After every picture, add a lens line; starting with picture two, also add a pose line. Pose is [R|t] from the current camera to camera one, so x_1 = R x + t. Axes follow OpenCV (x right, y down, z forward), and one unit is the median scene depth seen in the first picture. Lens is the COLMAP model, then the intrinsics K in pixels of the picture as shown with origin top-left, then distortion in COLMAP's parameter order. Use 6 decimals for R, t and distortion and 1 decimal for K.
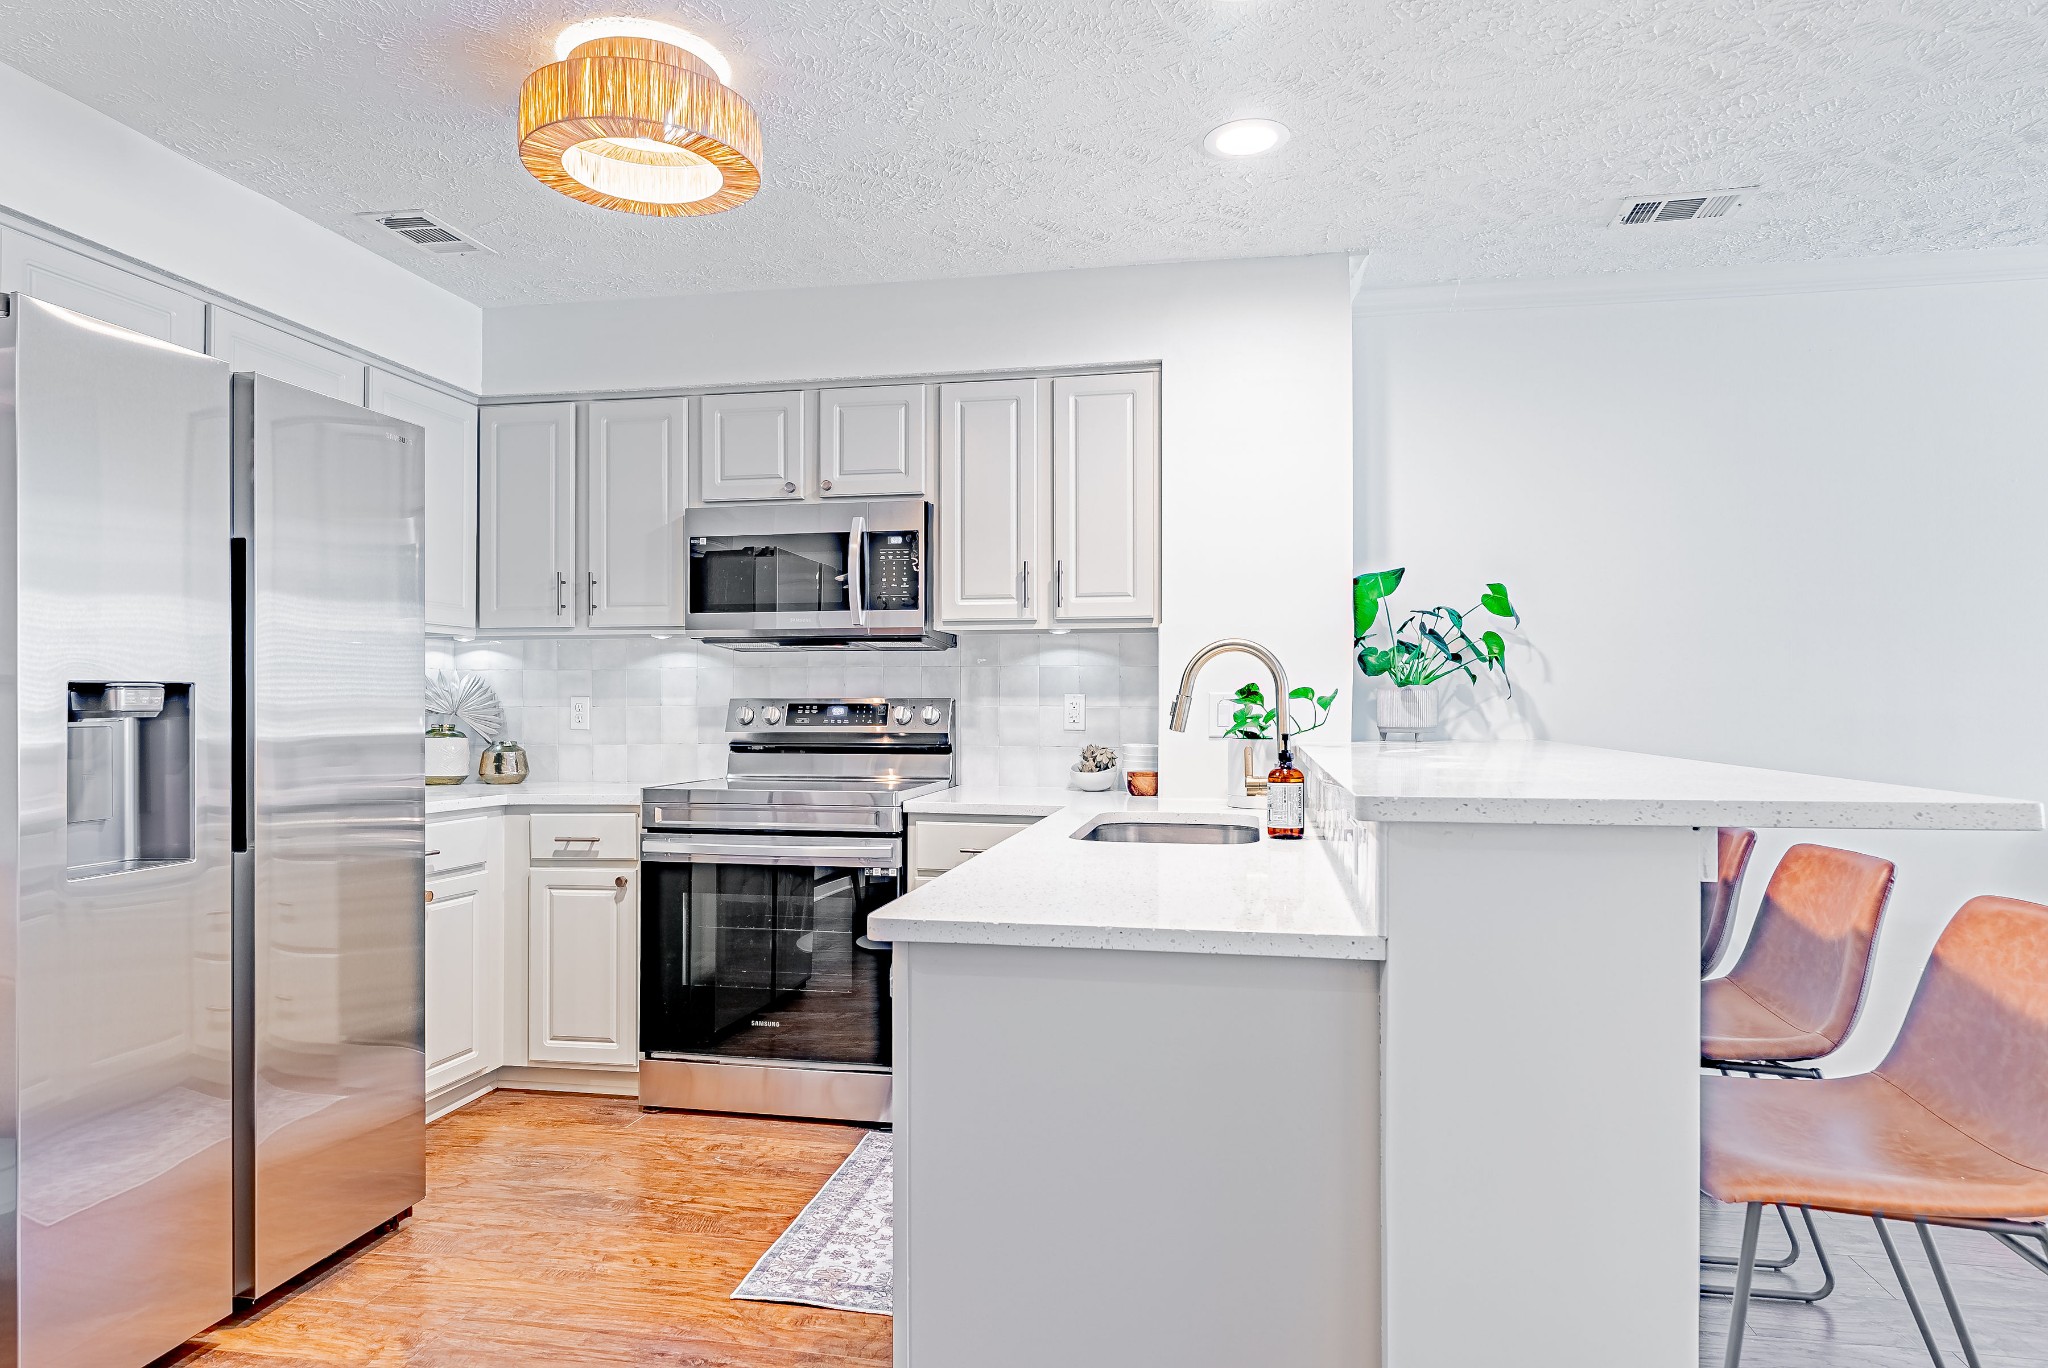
lens RADIAL K [[1161.1, 0, 1024.0], [0, 1161.1, 684.0], [0, 0, 1]] dist [0.000636, -0.000159]
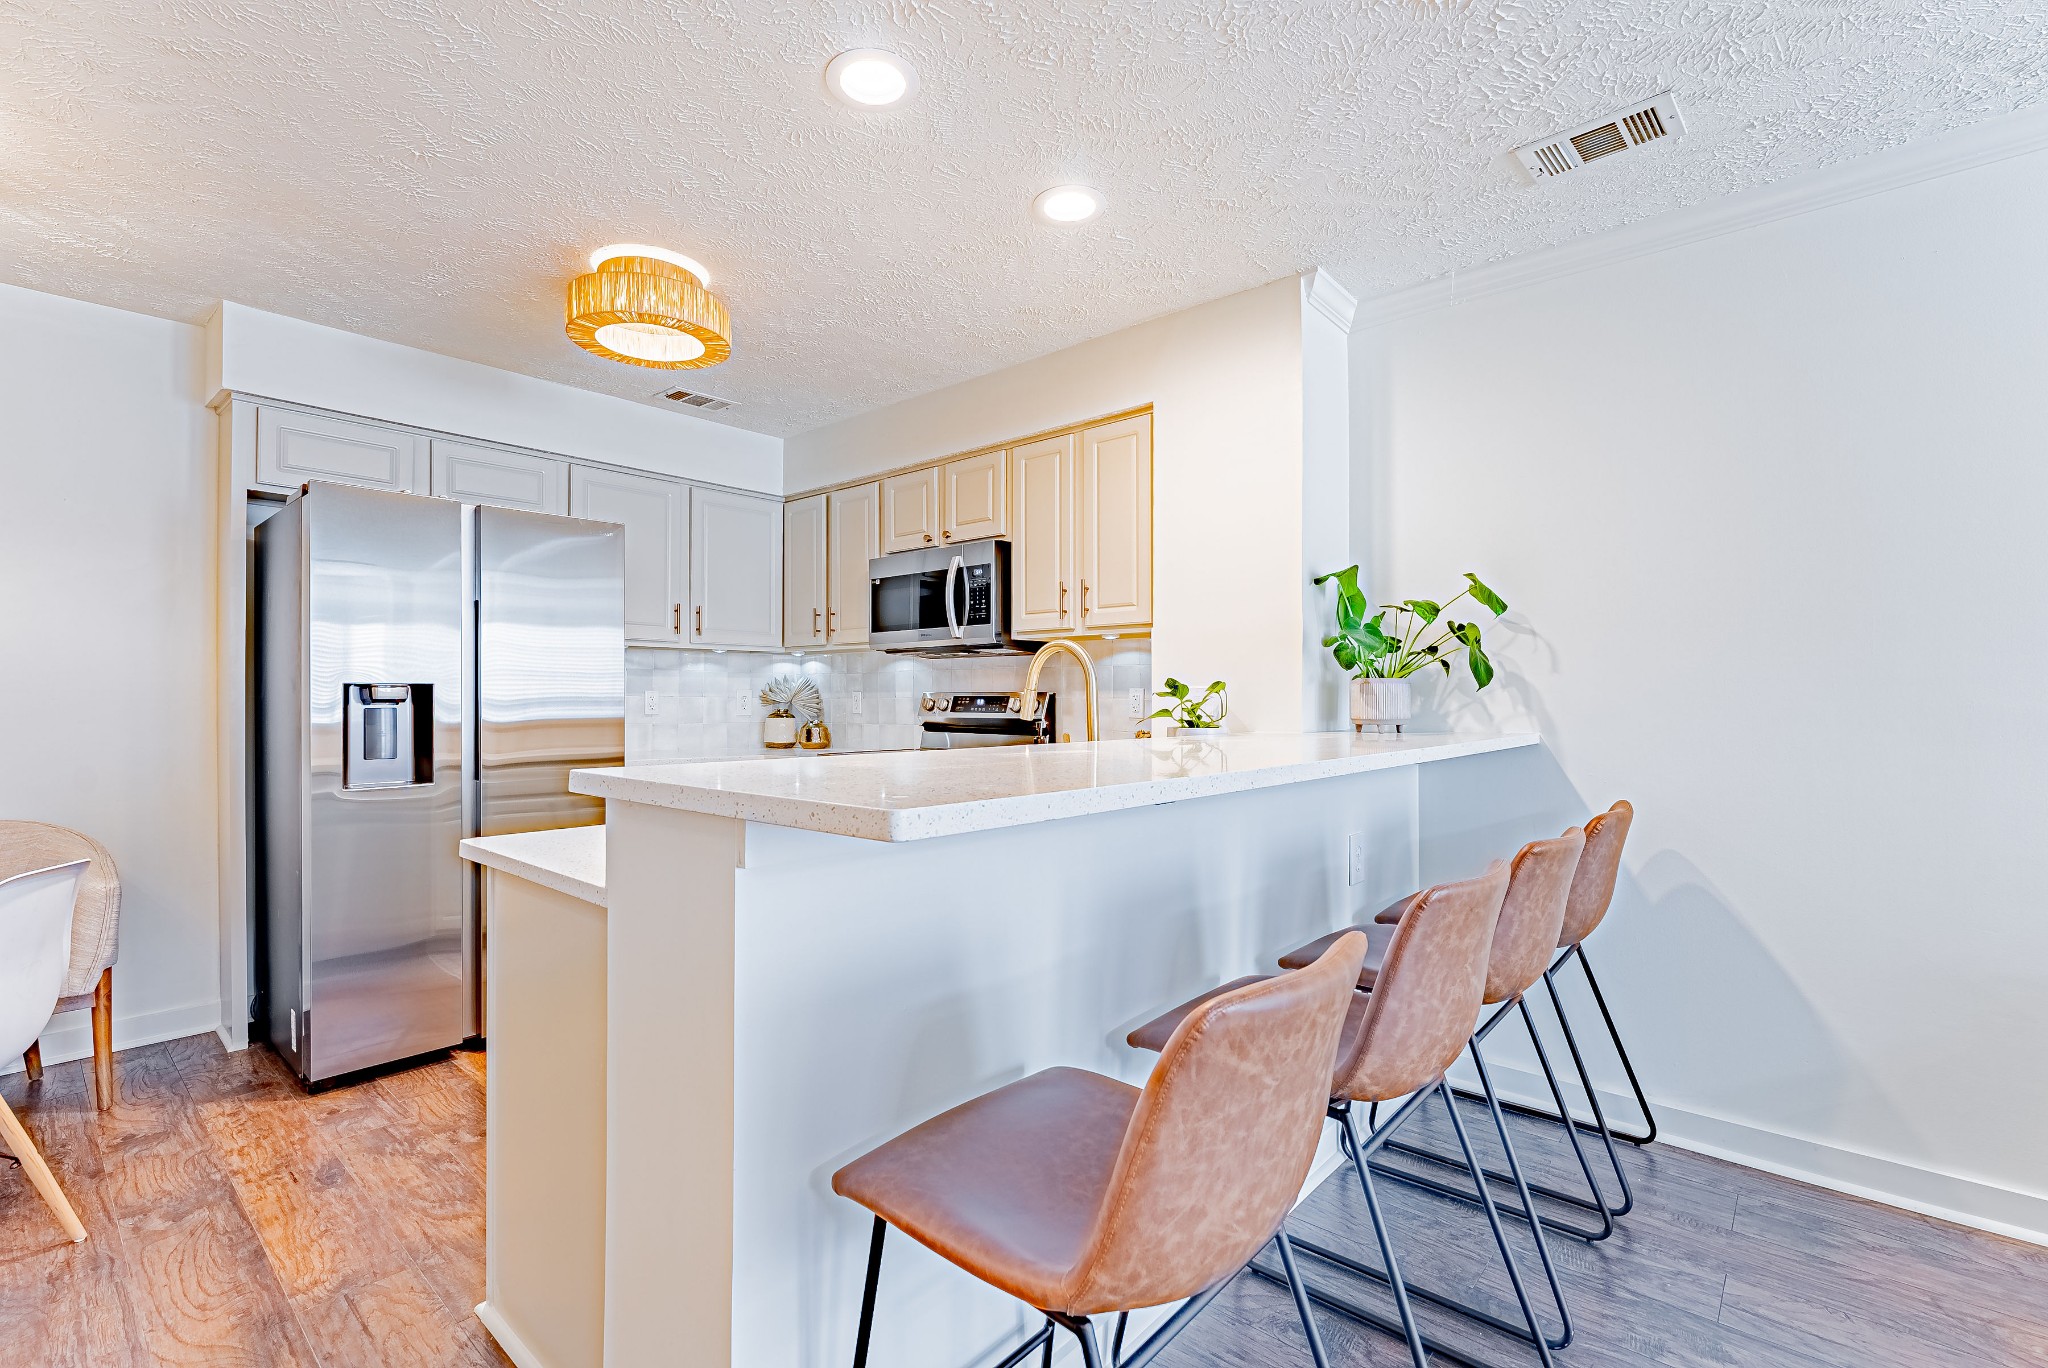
lens RADIAL K [[909.8, 0, 972.3], [0, 909.8, 683.1], [0, 0, 1]] dist [-0.002157, -0.000127]
pose [[0.849971, -0.008319, -0.526764, 0.407346], [0.011969, 0.999922, 0.003521, -0.001973], [0.526694, -0.009298, 0.850004, 0.114077]]
